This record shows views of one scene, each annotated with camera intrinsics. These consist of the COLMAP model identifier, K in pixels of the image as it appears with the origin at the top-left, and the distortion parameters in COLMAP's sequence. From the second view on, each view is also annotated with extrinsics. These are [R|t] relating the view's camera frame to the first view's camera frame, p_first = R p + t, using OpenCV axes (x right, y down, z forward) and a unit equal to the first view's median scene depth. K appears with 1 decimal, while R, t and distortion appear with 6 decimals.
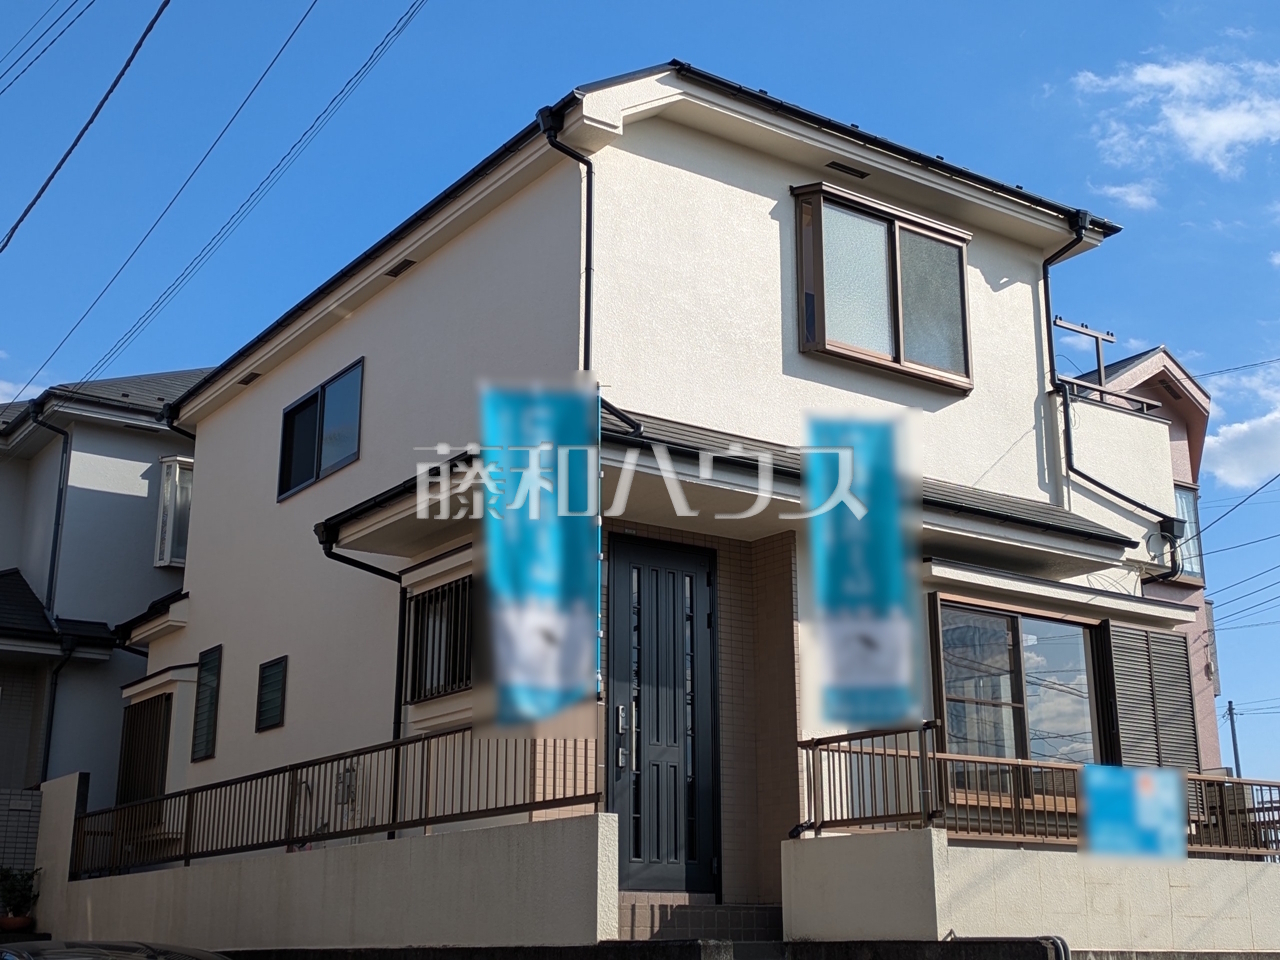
lens RADIAL K [[1611.9, 0, 636.8], [0, 1611.9, 475.6], [0, 0, 1]] dist [0.049749, 0.000000]
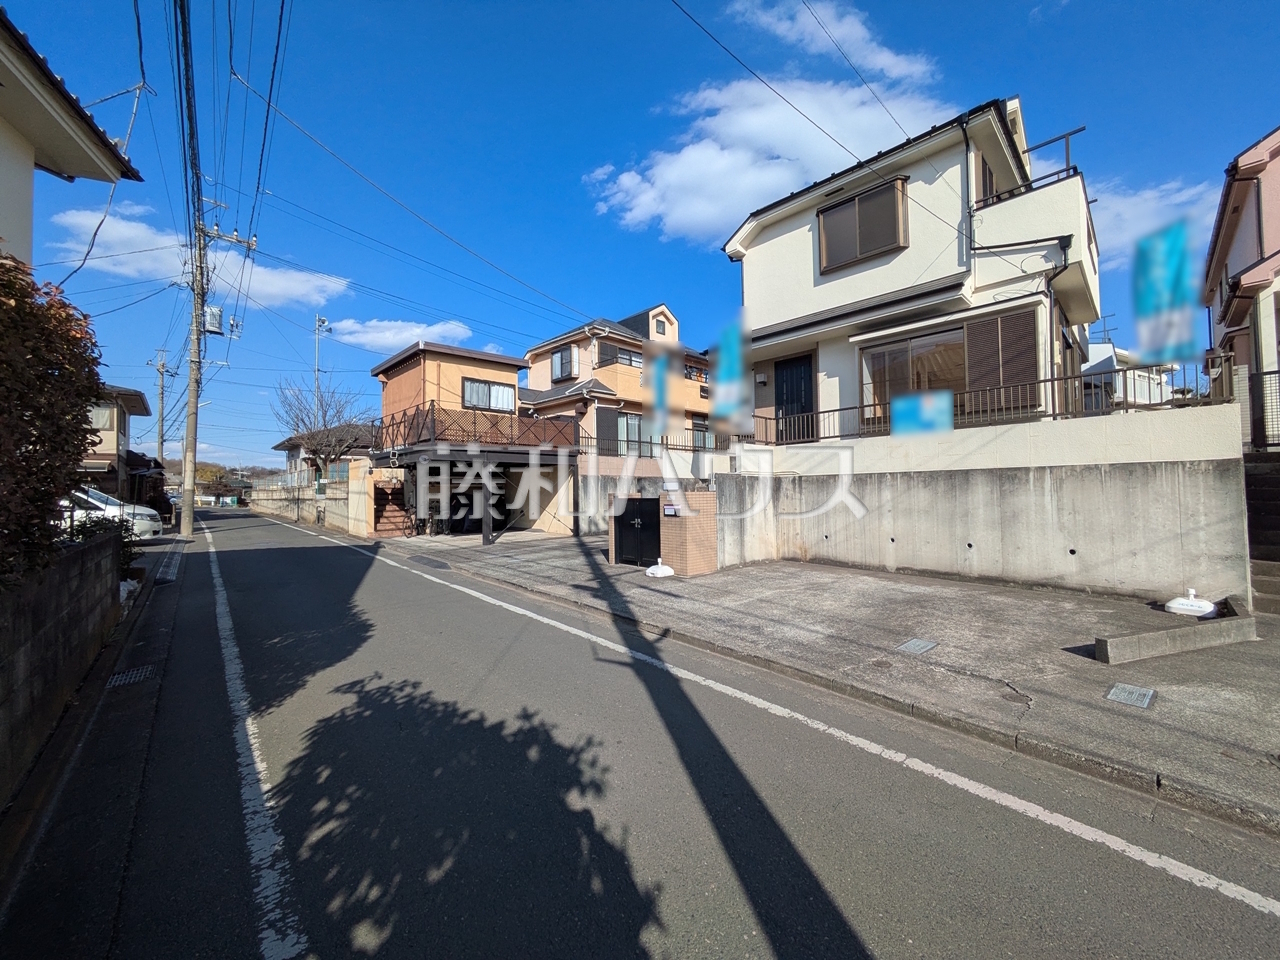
lens RADIAL K [[503.4, 0, 642.2], [0, 503.4, 479.2], [0, 0, 1]] dist [0.001025, 0.000831]
pose [[0.178900, -0.029250, -0.983432, 0.907535], [0.291733, 0.956183, 0.024631, 0.153006], [0.939620, -0.291306, 0.179595, 0.439466]]
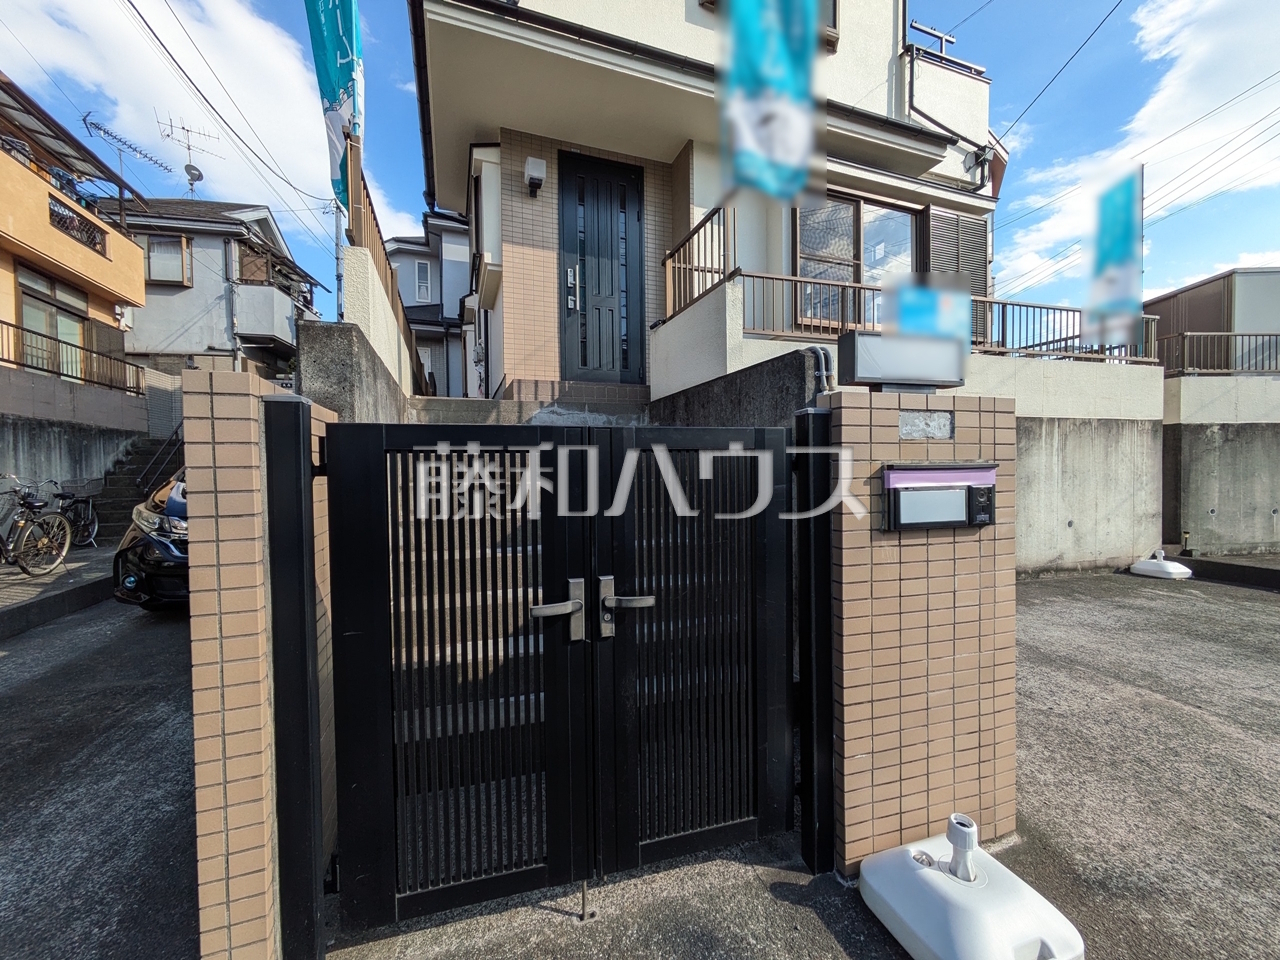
lens RADIAL K [[503.4, 0, 642.7], [0, 503.4, 479.0], [0, 0, 1]] dist [0.001025, 0.000831]
pose [[0.970035, -0.005429, -0.242905, 0.156271], [0.079297, 0.952080, 0.295391, 0.178770], [0.229661, -0.305802, 0.923981, 0.465408]]
